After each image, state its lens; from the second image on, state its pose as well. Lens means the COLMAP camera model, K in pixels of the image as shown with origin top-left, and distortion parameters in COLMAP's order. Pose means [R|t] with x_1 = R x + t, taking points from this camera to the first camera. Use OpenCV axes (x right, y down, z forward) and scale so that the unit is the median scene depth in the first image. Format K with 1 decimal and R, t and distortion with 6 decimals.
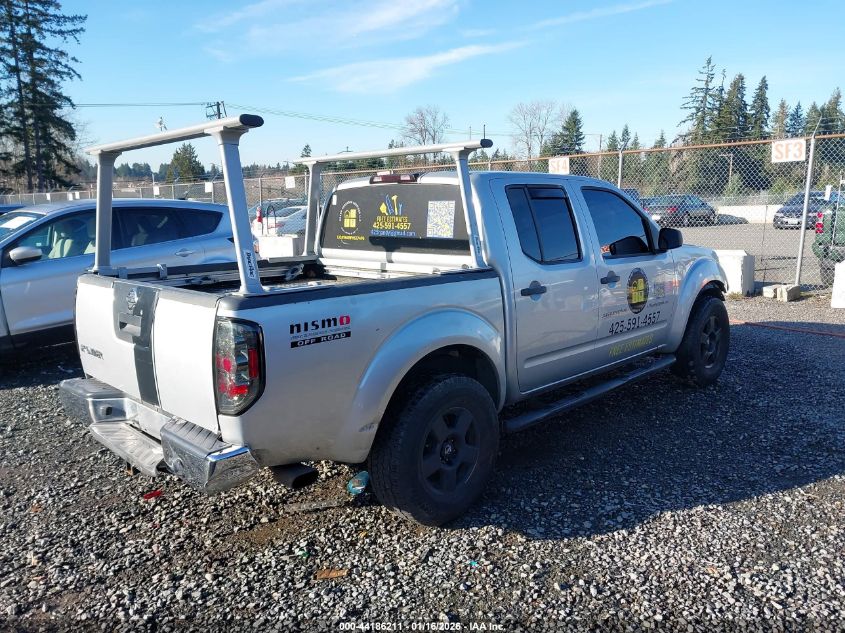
lens RADIAL K [[660.0, 0, 422.5], [0, 660.0, 316.5], [0, 0, 1]] dist [0.032109, -0.003859]
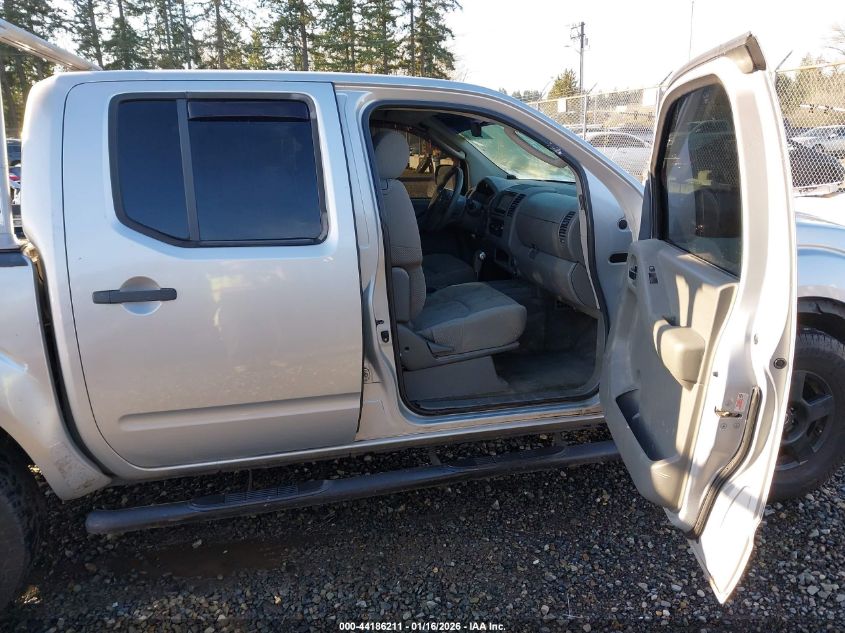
lens RADIAL K [[660.0, 0, 422.5], [0, 660.0, 316.5], [0, 0, 1]] dist [0.032109, -0.003859]
pose [[0.871382, 0.141189, -0.469851, 0.614067], [-0.090855, 0.987570, 0.128264, -0.109964], [0.482120, -0.069078, 0.873378, 0.630130]]
